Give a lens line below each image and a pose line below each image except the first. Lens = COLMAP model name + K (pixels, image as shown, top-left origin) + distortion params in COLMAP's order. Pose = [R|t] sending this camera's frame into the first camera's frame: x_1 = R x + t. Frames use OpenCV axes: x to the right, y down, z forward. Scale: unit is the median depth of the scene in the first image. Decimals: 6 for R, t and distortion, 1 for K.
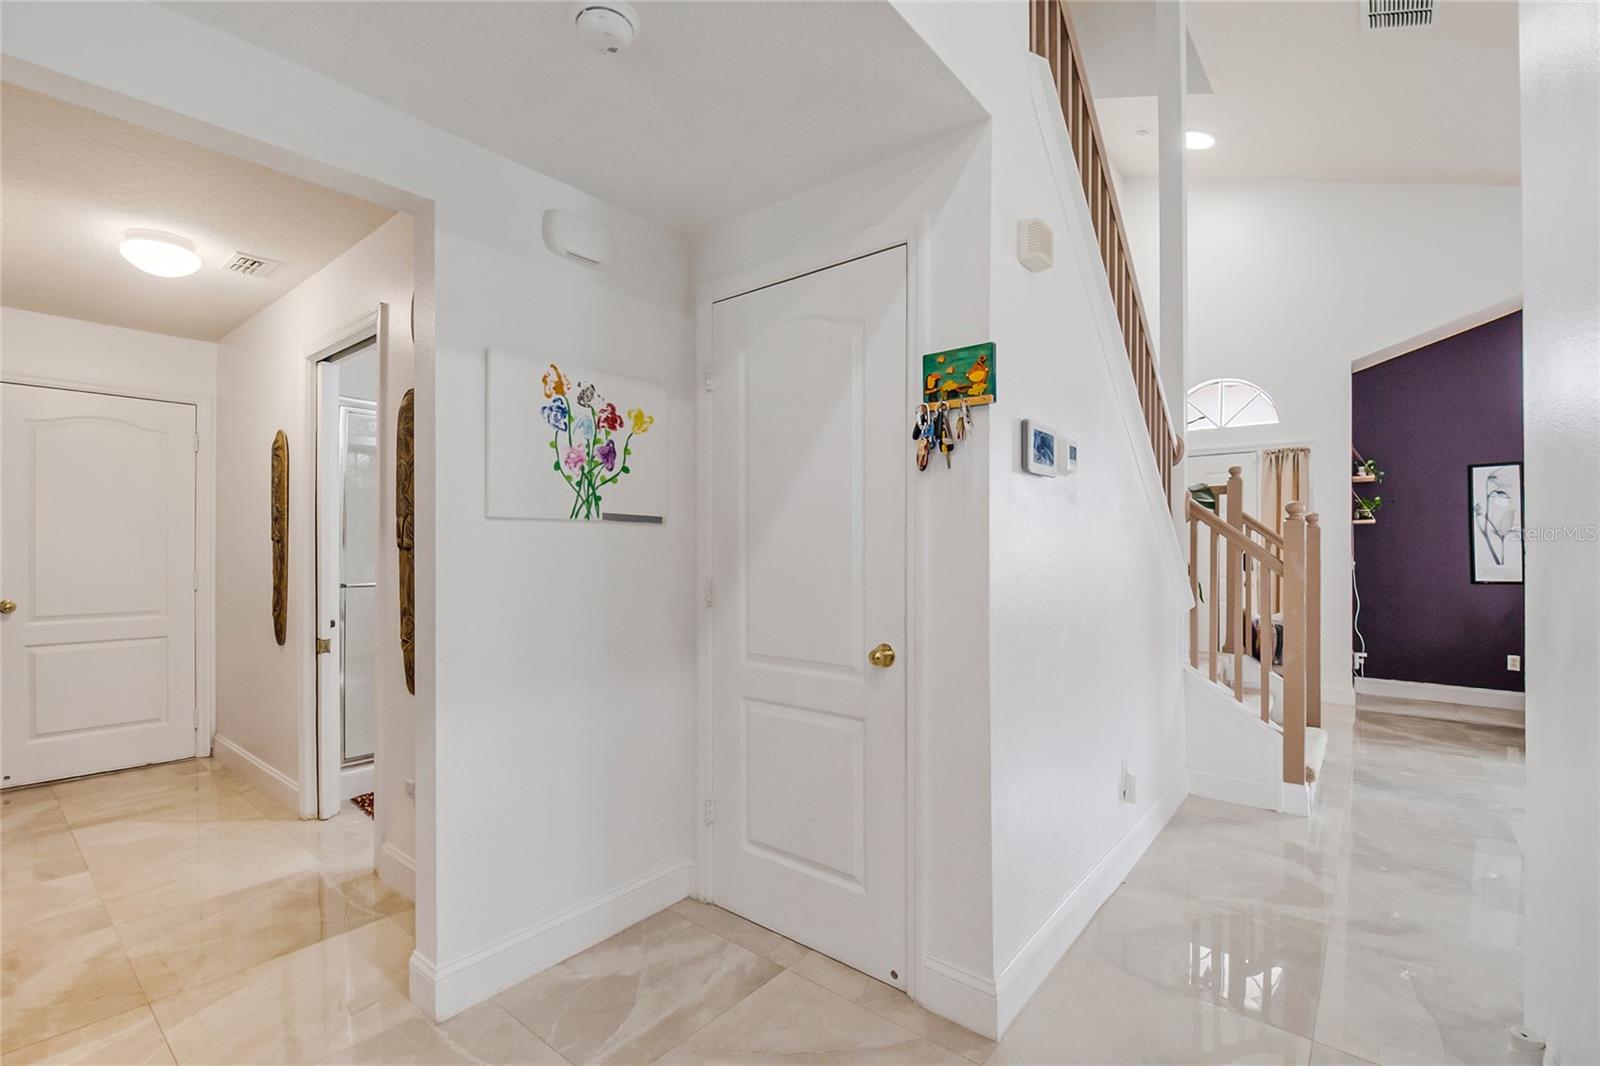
lens RADIAL K [[707.0, 0, 811.4], [0, 707.0, 542.3], [0, 0, 1]] dist [0.010013, -0.012665]
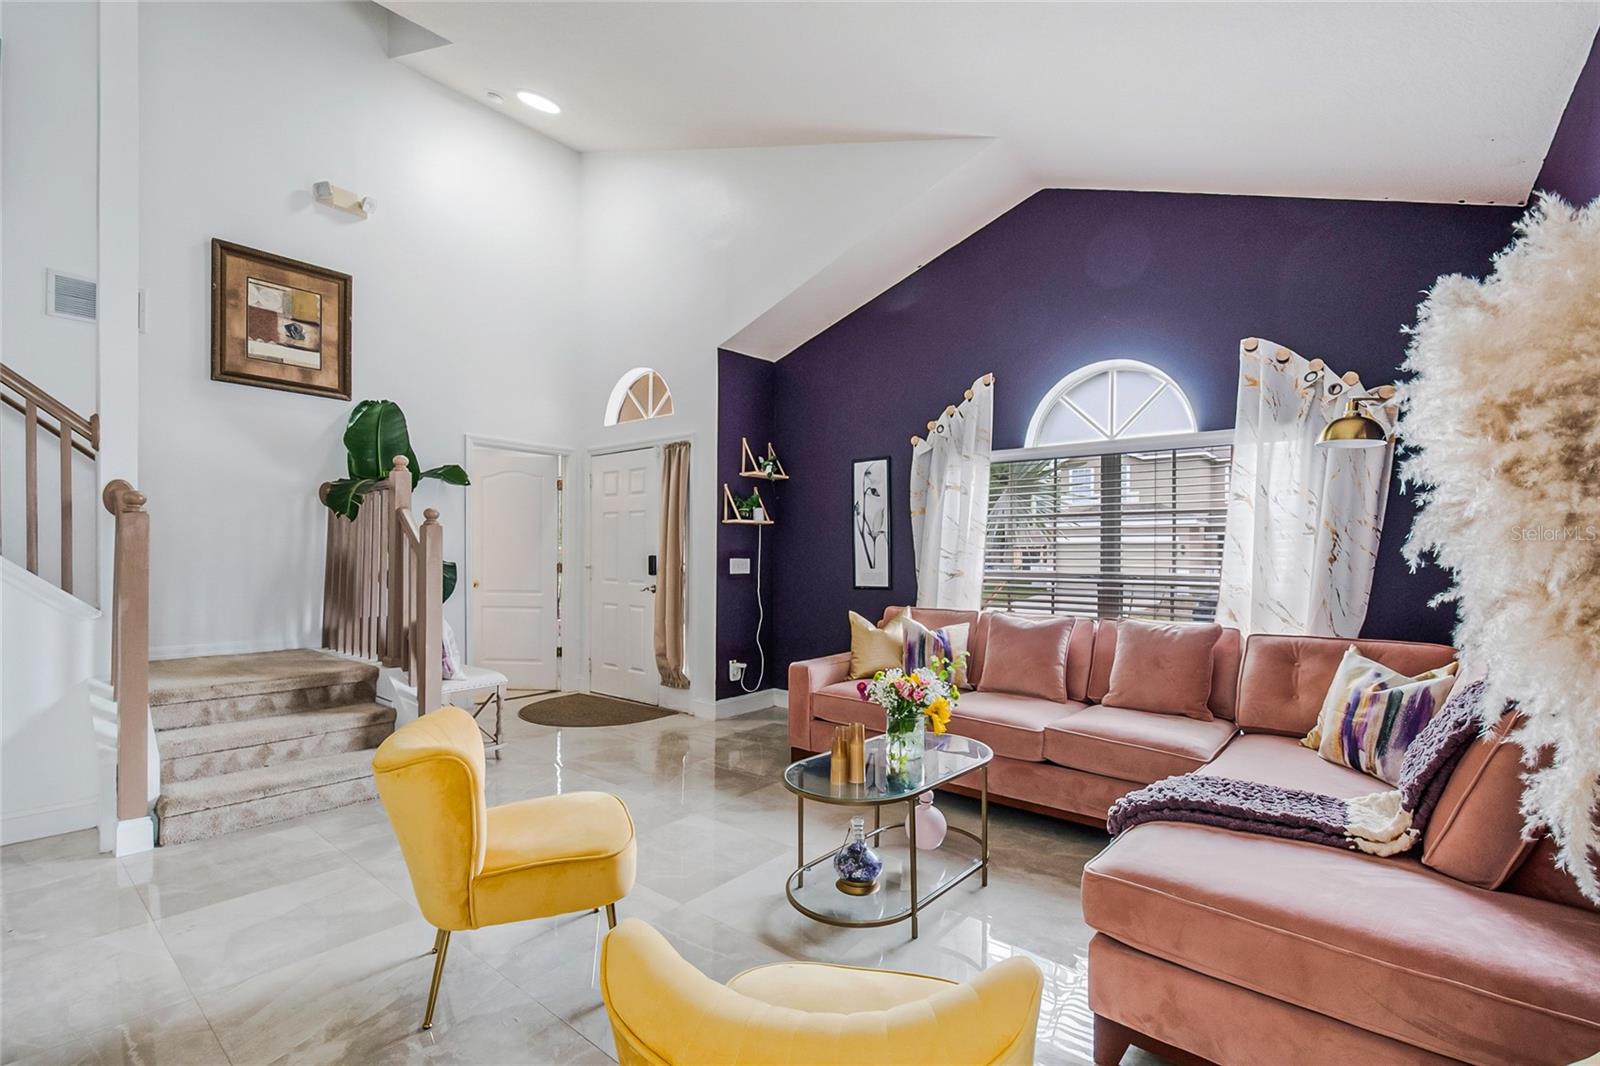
lens RADIAL K [[707.0, 0, 801.6], [0, 707.0, 552.2], [0, 0, 1]] dist [0.010013, -0.012665]
pose [[0.999673, 0.003477, -0.025352, 0.894864], [-0.003424, 0.999992, 0.002118, 0.008804], [0.025359, -0.002030, 0.999676, 0.078413]]
